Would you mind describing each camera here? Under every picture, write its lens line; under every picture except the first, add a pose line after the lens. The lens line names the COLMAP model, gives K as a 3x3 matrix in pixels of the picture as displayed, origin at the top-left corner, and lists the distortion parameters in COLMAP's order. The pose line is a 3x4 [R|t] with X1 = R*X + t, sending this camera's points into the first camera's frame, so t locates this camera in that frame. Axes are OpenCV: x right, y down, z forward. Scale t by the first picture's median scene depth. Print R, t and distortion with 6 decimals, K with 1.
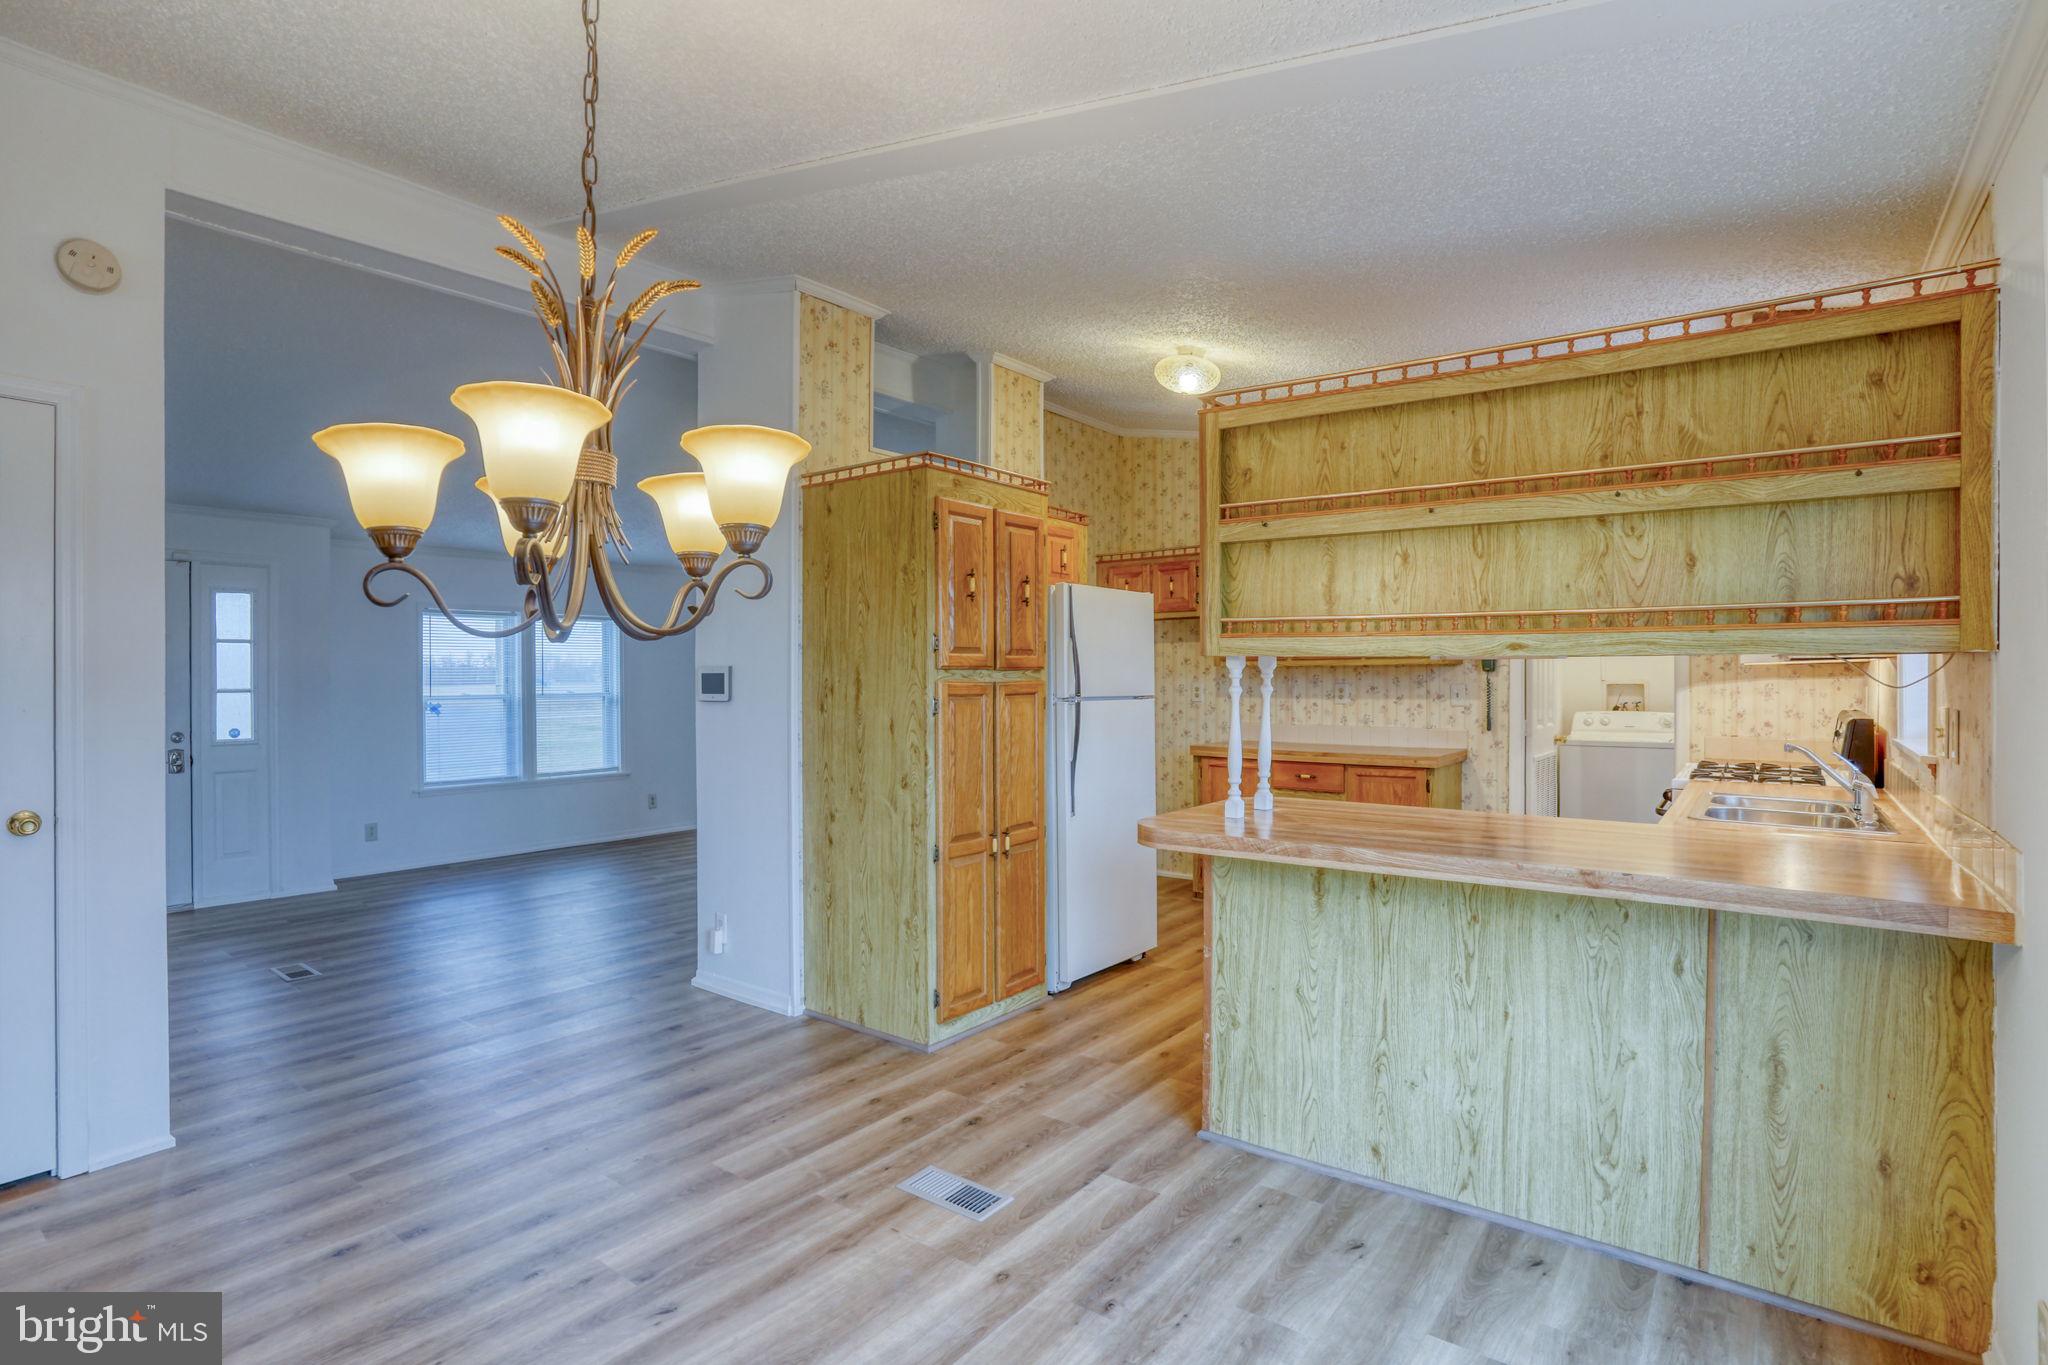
lens RADIAL K [[1067.2, 0, 1022.0], [0, 1067.2, 687.7], [0, 0, 1]] dist [-0.076913, 0.042011]
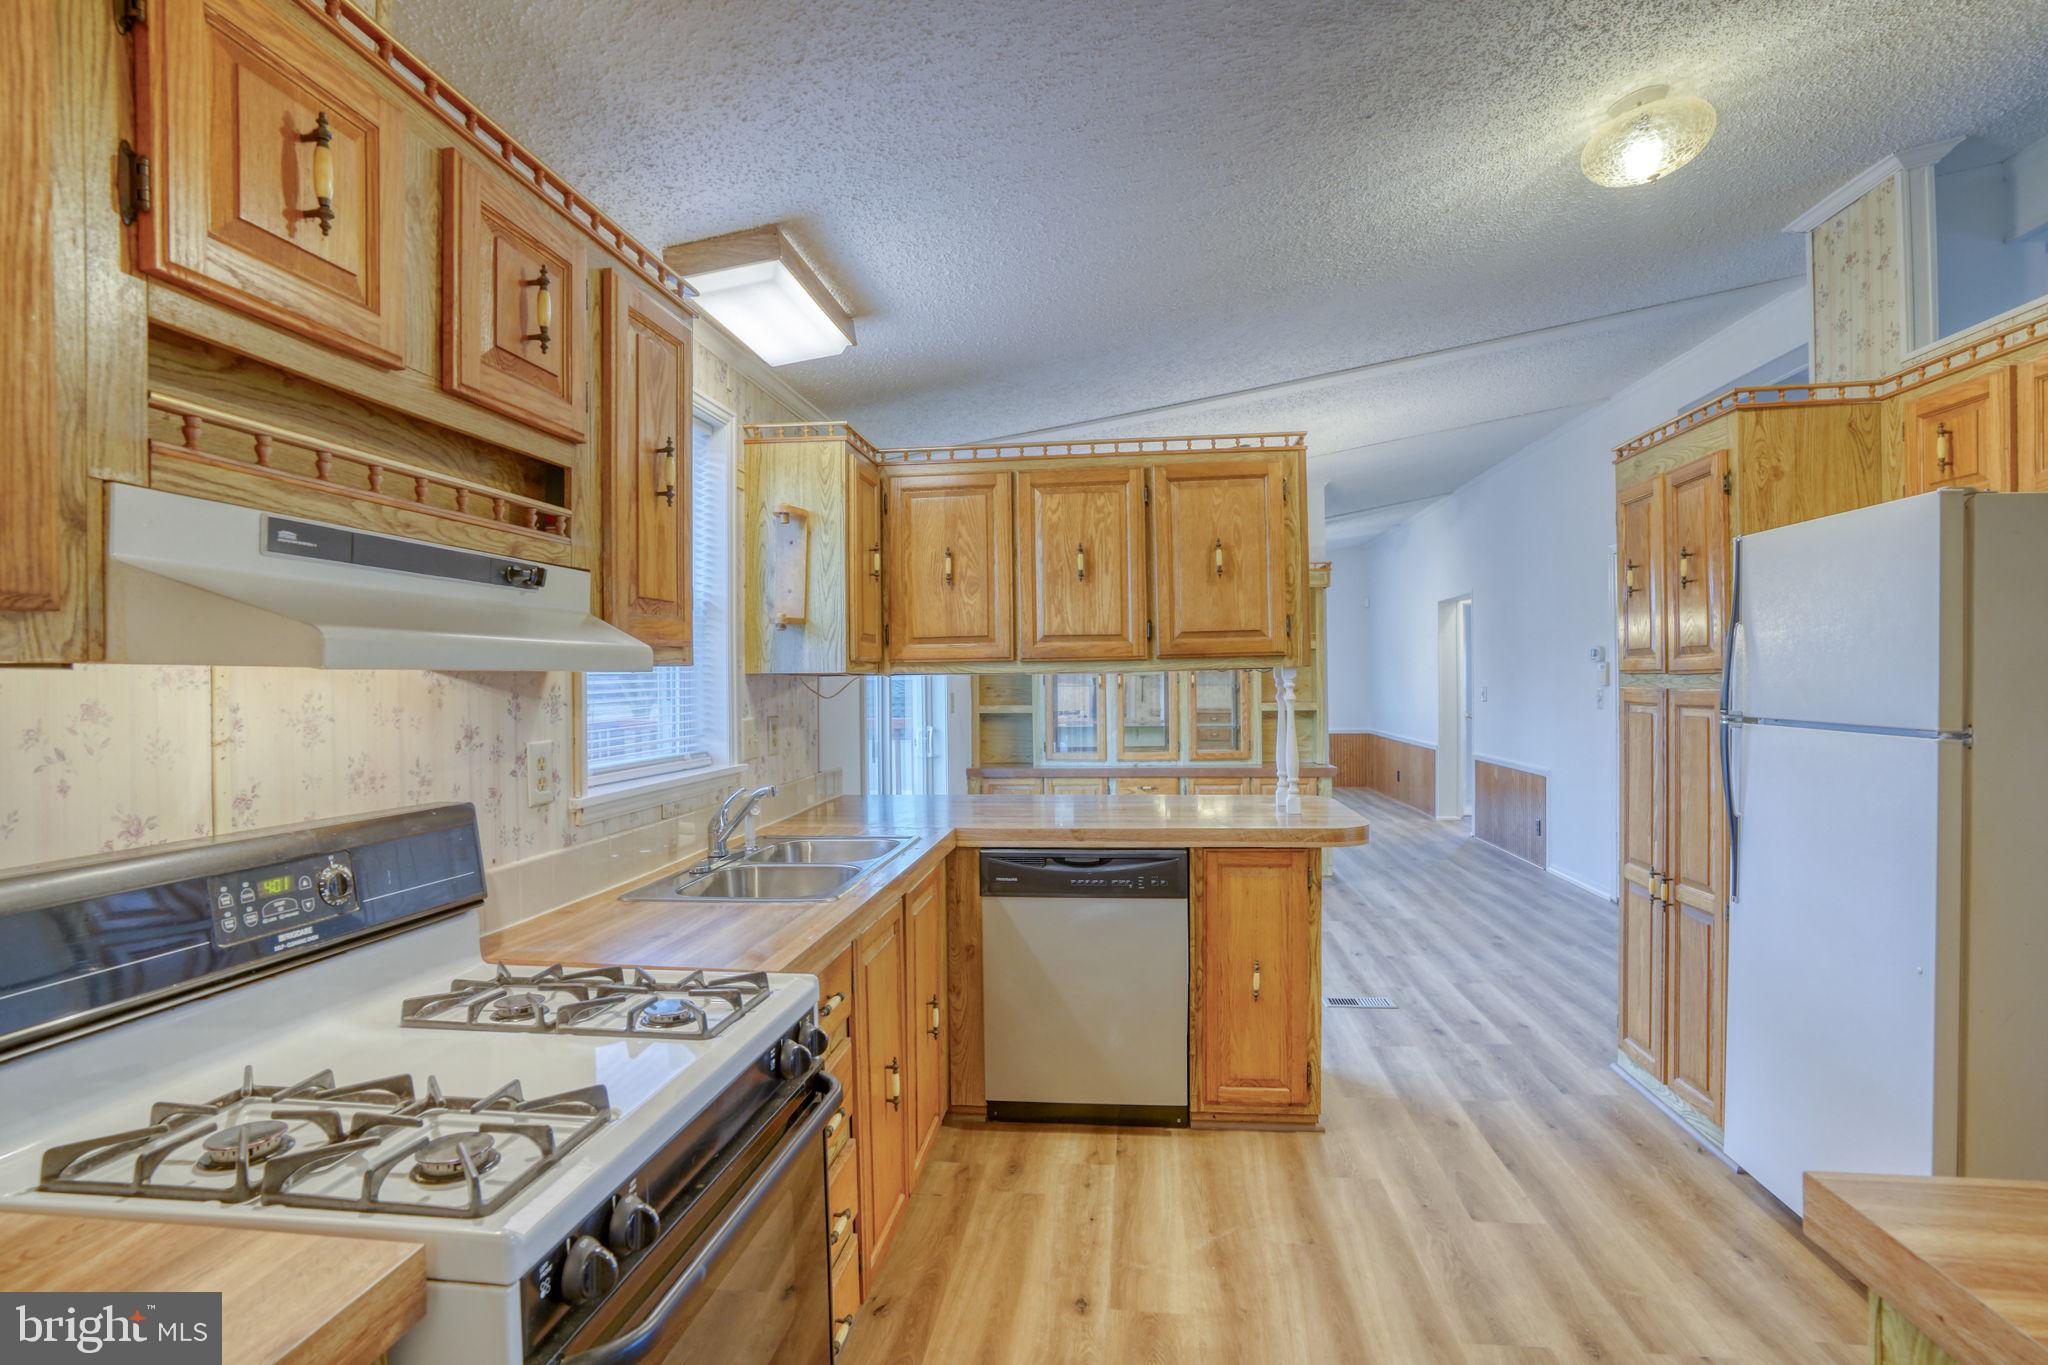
lens RADIAL K [[1067.2, 0, 1022.0], [0, 1067.2, 687.7], [0, 0, 1]] dist [-0.076913, 0.042011]
pose [[-0.867666, 0.012205, -0.496997, 0.535836], [0.002255, 0.999785, 0.020615, -0.015617], [0.497142, 0.016766, -0.867507, 0.973967]]
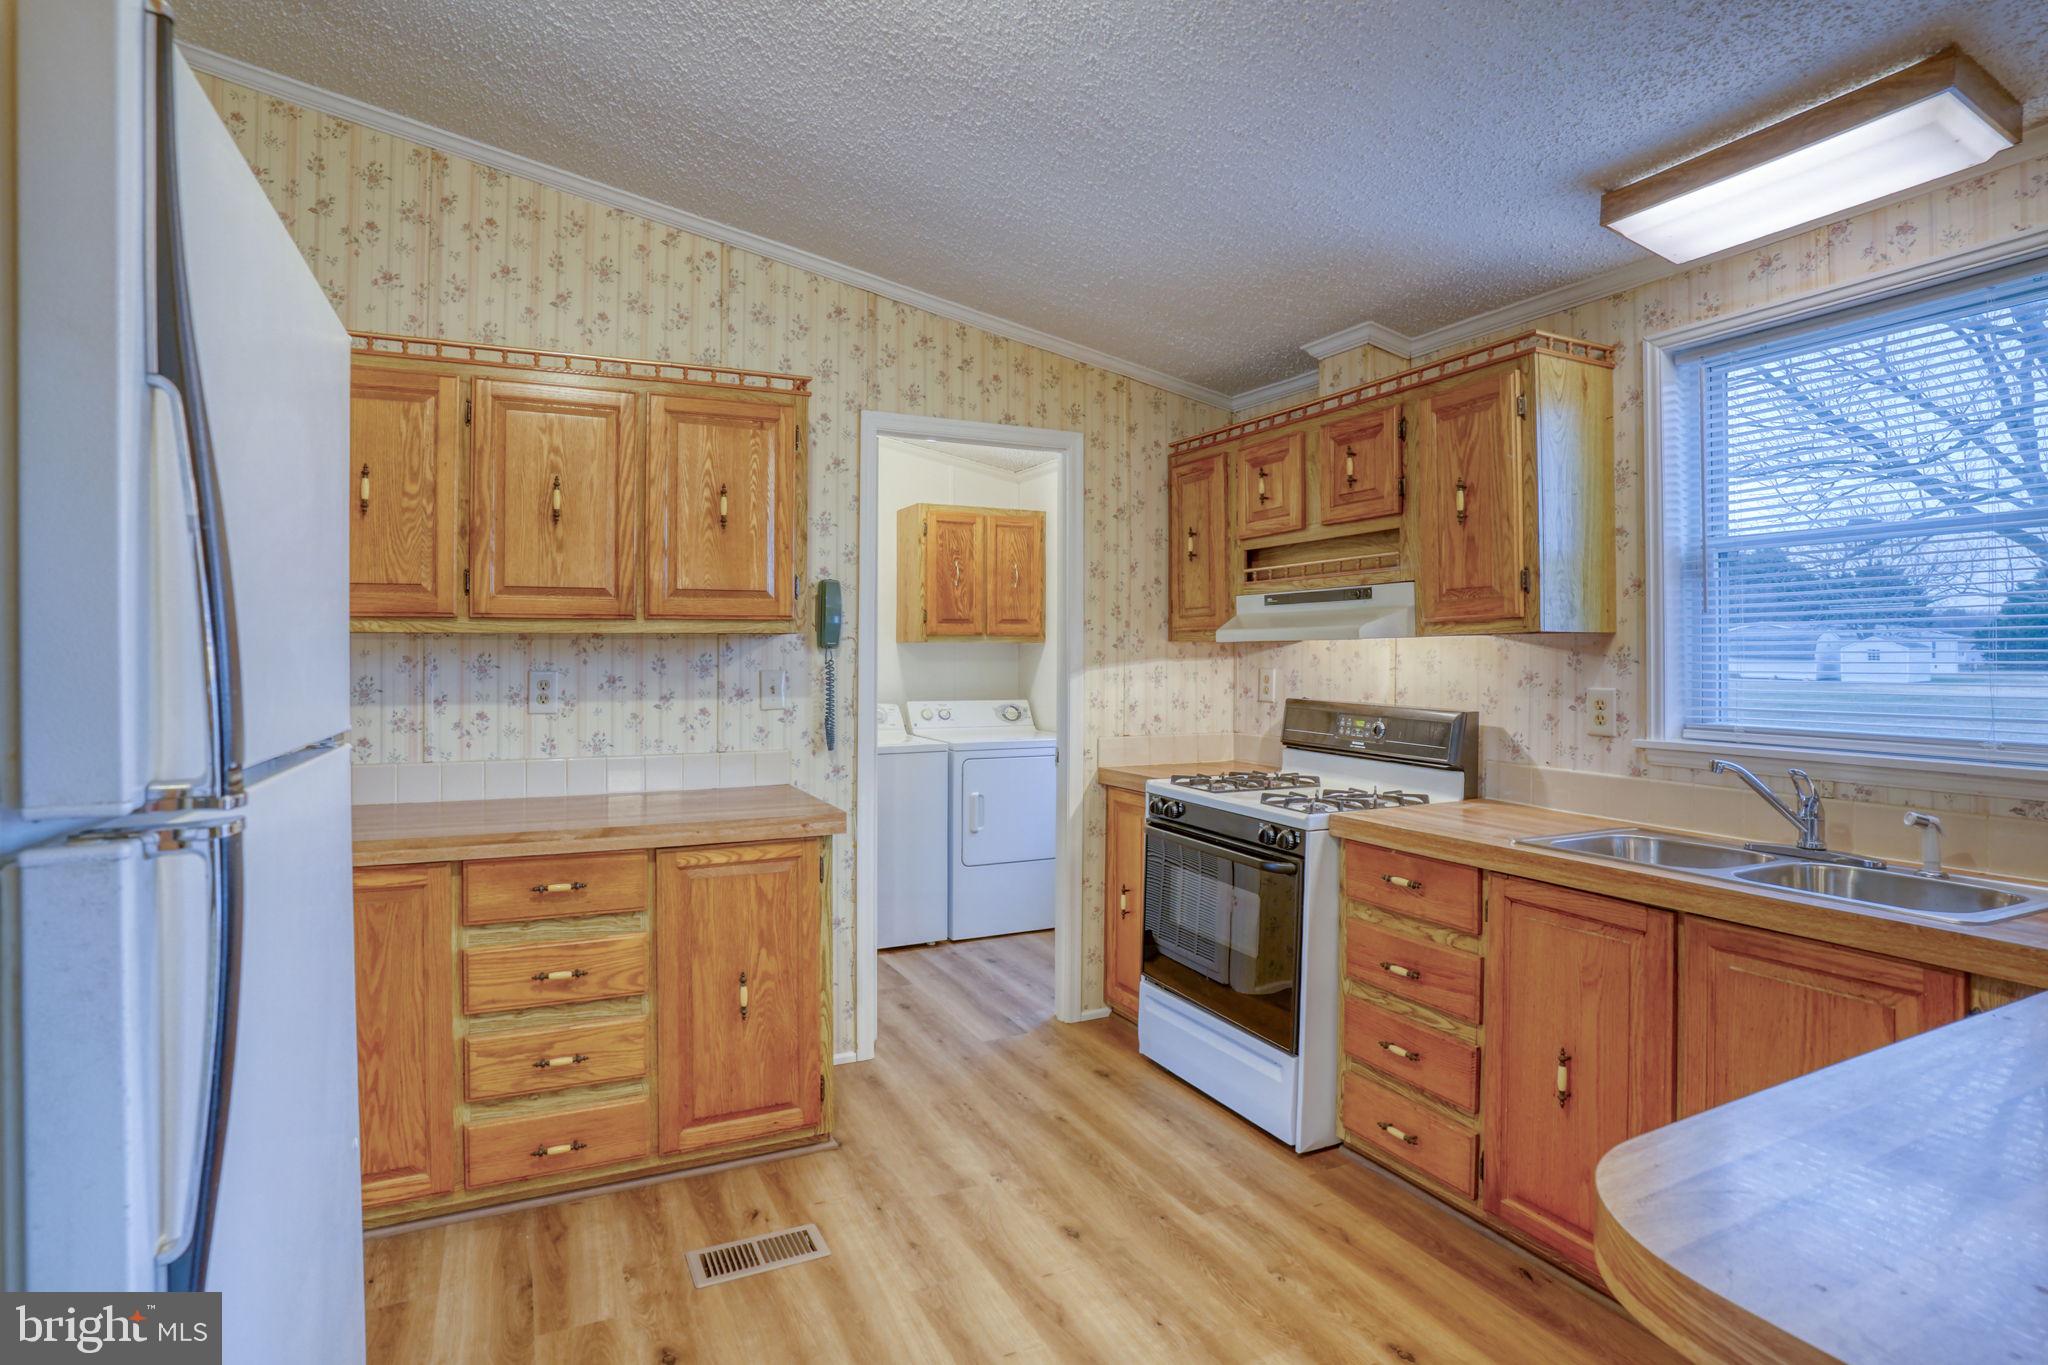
lens RADIAL K [[1050.5, 0, 943.1], [0, 1050.5, 652.5], [0, 0, 1]] dist [-0.074387, 0.043016]
pose [[0.524404, 0.000888, 0.851469, -0.009474], [0.011441, 0.999902, -0.008089, -0.006914], [-0.851392, 0.013984, 0.524343, 0.620618]]
